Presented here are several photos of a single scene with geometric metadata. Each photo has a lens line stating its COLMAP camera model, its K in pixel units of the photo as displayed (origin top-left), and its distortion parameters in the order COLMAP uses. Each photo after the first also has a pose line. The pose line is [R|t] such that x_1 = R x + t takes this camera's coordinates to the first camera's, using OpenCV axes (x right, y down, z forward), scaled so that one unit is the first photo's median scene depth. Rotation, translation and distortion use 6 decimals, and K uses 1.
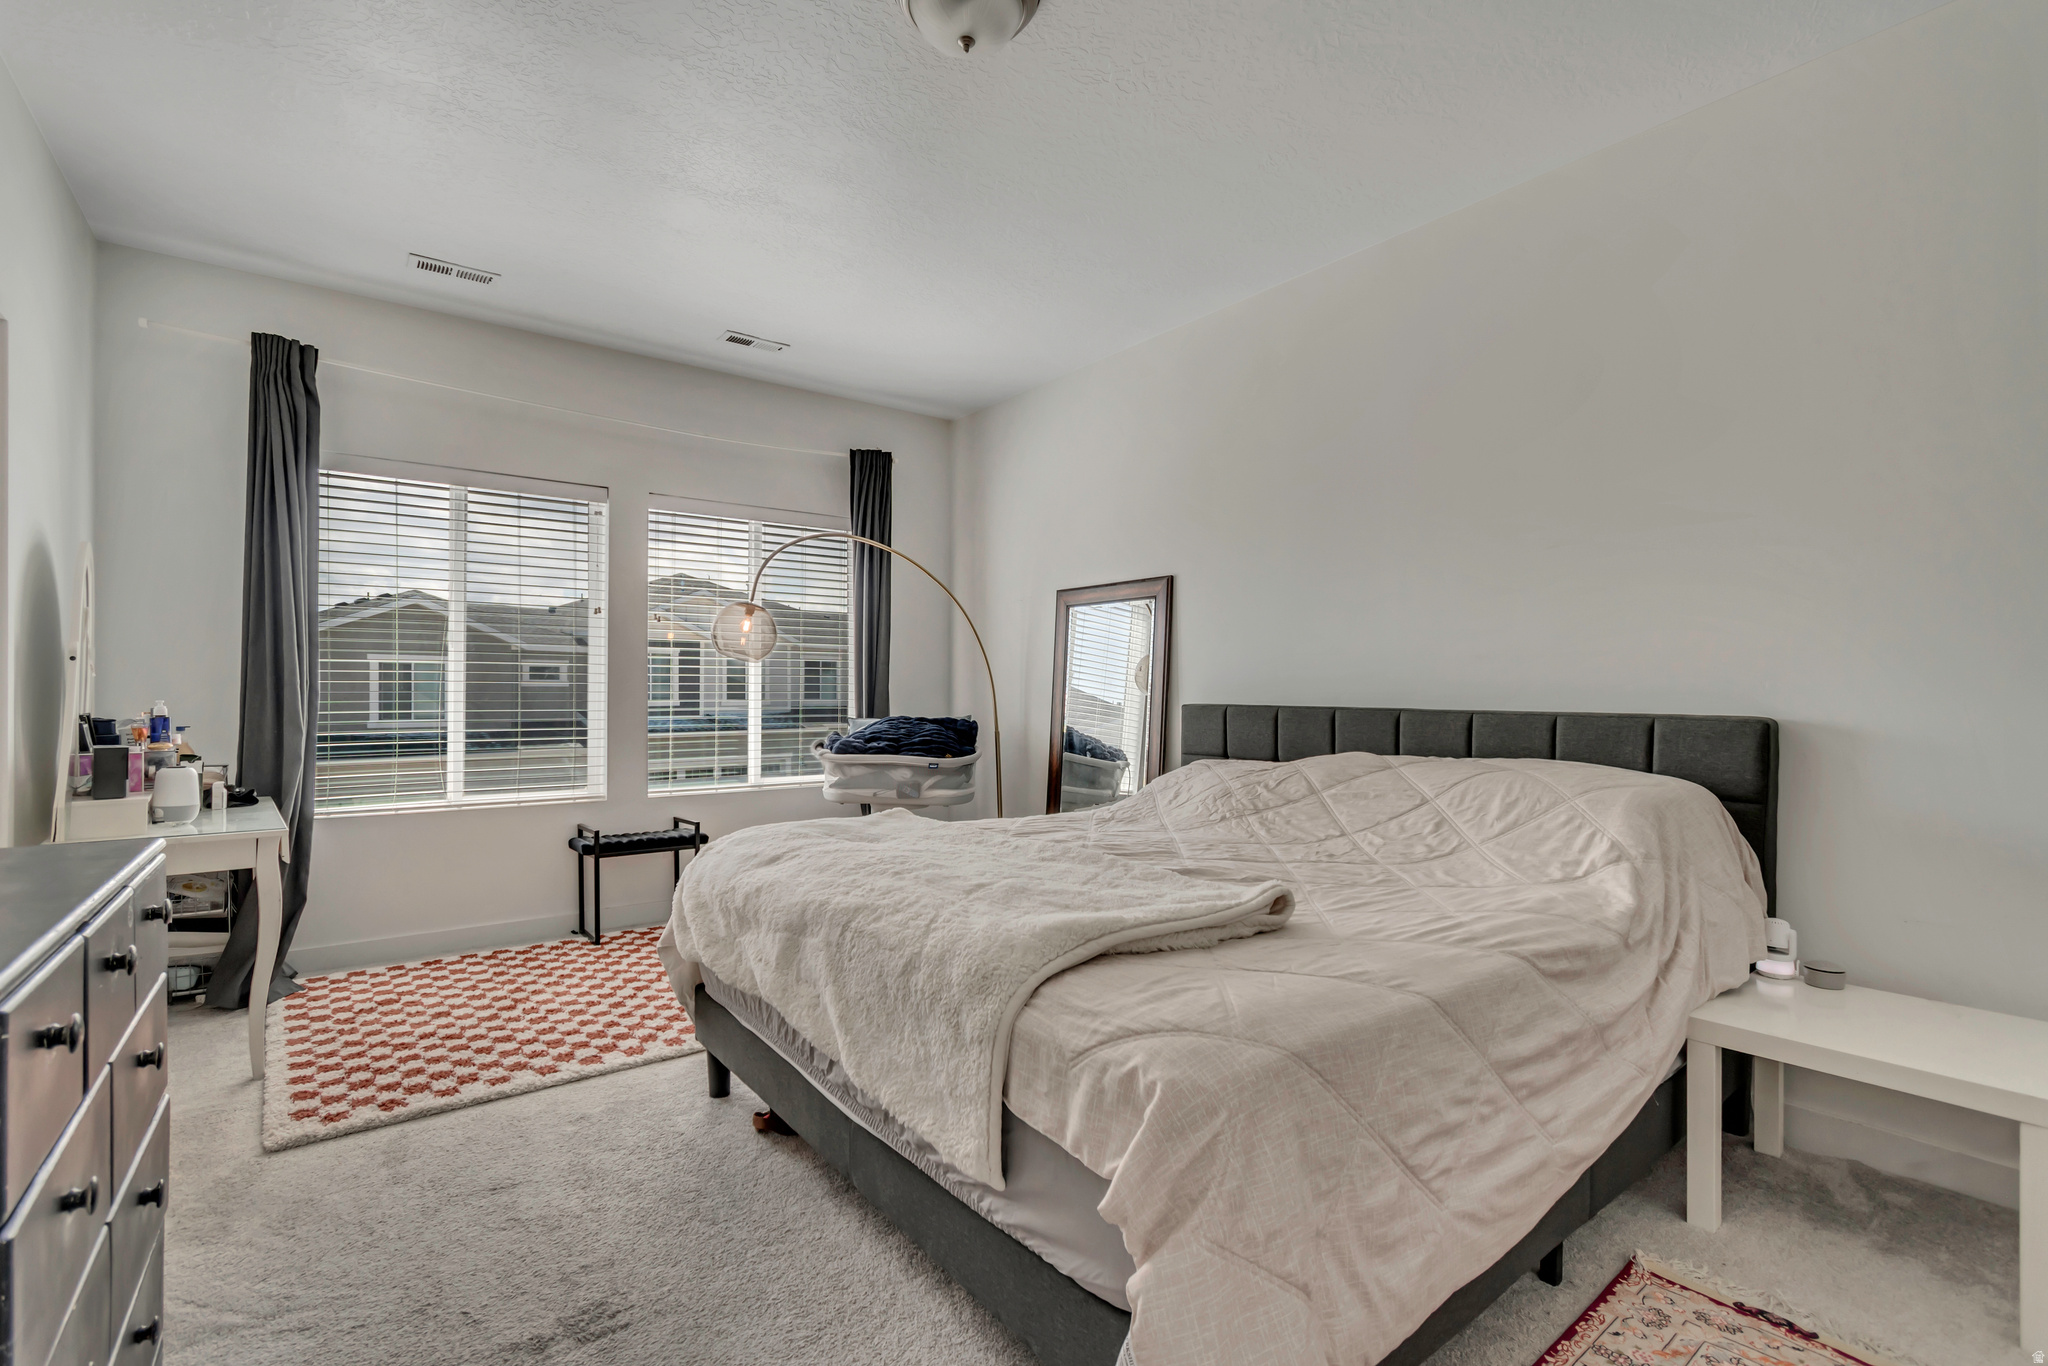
lens RADIAL K [[920.2, 0, 1028.2], [0, 920.2, 681.8], [0, 0, 1]] dist [0.000012, -0.000400]
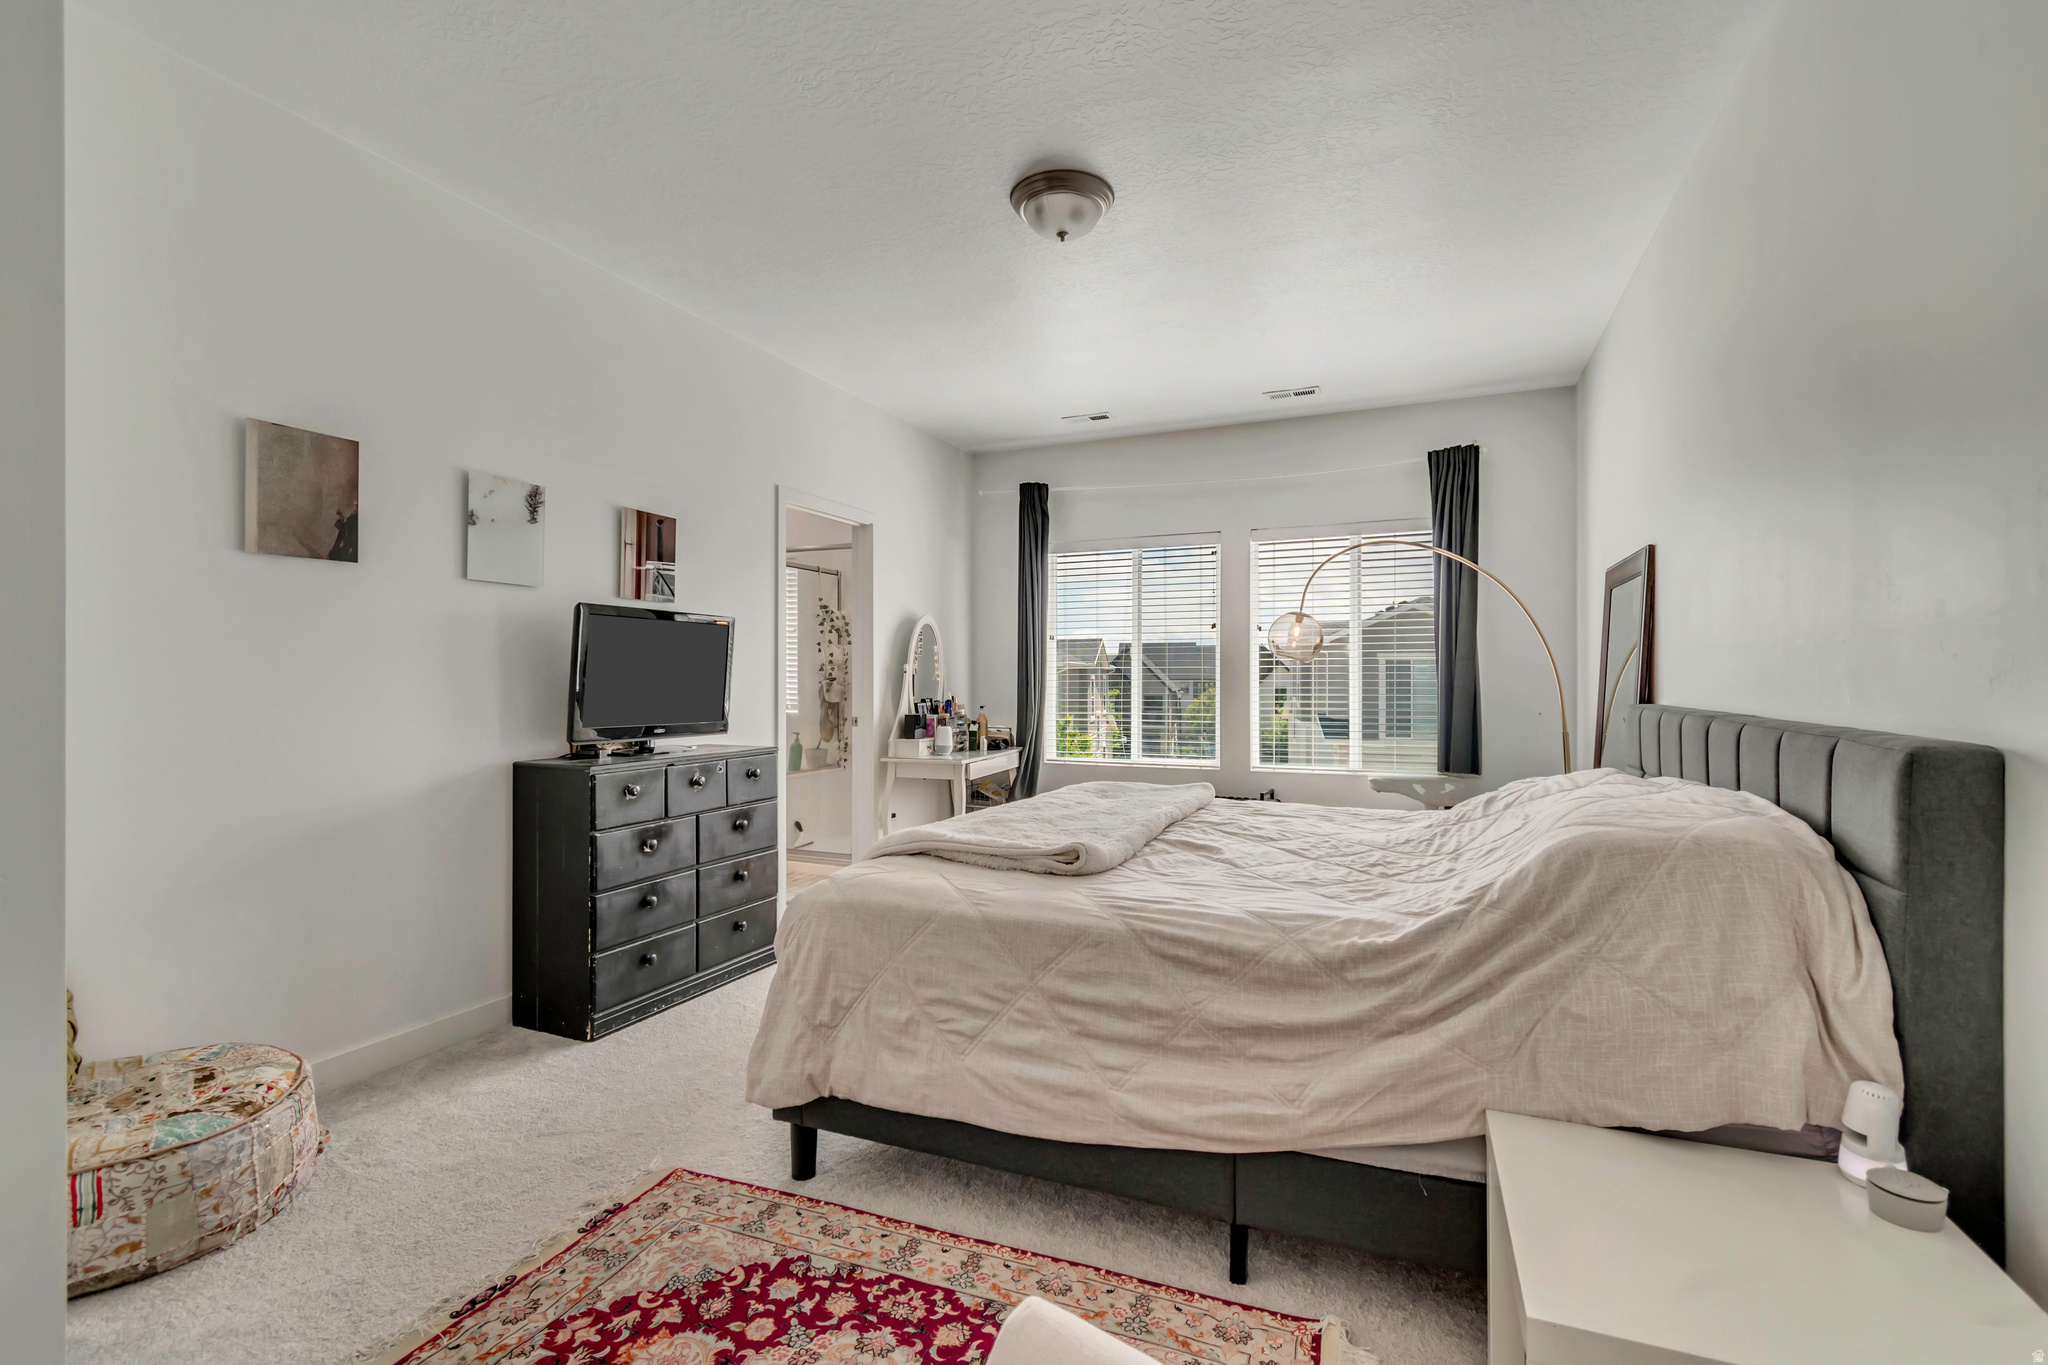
lens RADIAL K [[880.9, 0, 1024.0], [0, 880.9, 682.5], [0, 0, 1]] dist [0.000182, -0.000047]
pose [[0.497688, -0.004693, -0.867343, 0.521167], [0.011132, 0.999938, 0.000977, -0.000889], [0.867285, -0.010141, 0.497709, 0.133040]]
